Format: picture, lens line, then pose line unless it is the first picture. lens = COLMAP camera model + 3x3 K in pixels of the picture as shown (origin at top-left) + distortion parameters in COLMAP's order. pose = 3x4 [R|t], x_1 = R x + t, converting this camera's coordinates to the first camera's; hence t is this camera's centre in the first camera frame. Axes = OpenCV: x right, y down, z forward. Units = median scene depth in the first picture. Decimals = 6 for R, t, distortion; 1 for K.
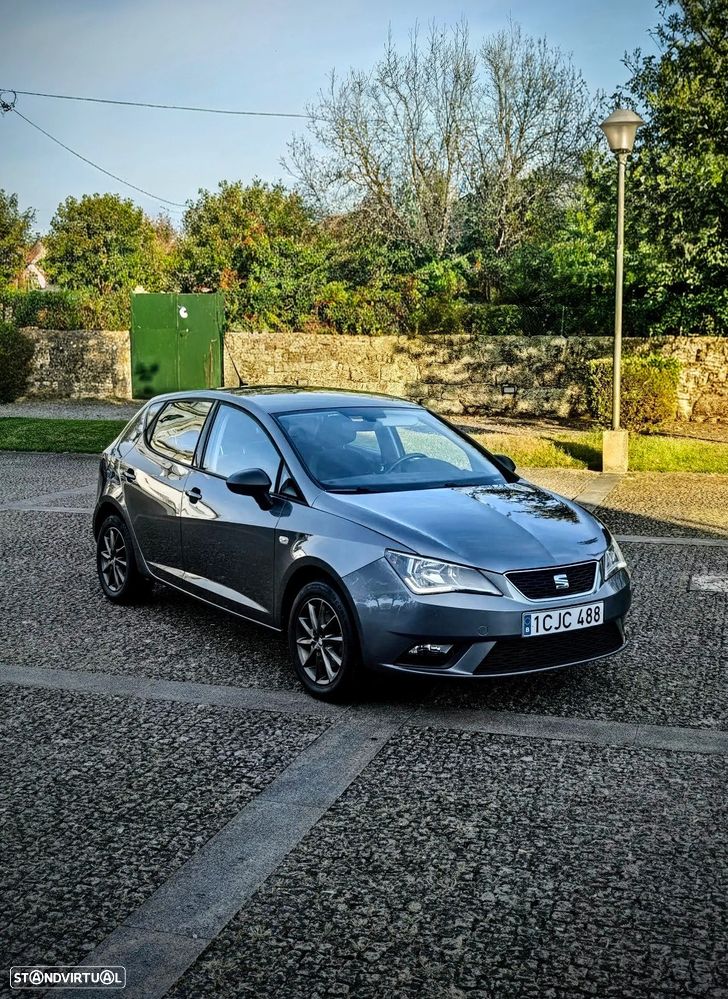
lens RADIAL K [[1129.0, 0, 425.7], [0, 1129.0, 461.3], [0, 0, 1]] dist [0.037433, 0.000000]
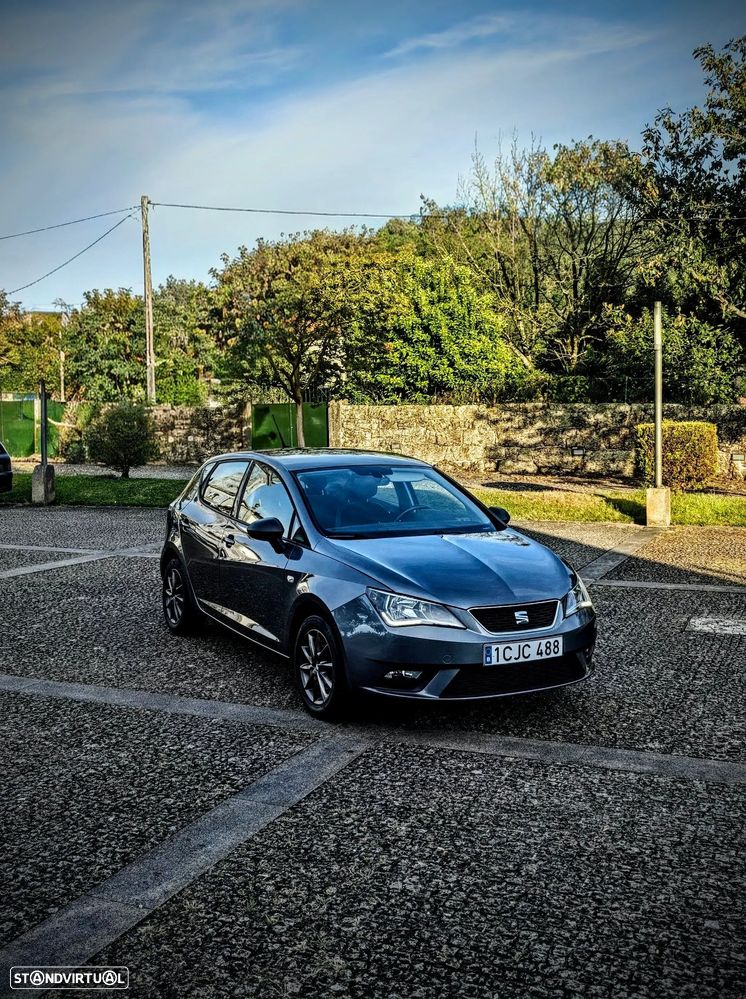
lens RADIAL K [[1009.2, 0, 406.6], [0, 1009.2, 476.1], [0, 0, 1]] dist [0.040870, 0.000000]
pose [[0.992962, -0.003041, -0.118393, 0.114336], [-0.001778, 0.999175, -0.040583, 0.005165], [0.118419, 0.040508, 0.992137, -0.026490]]
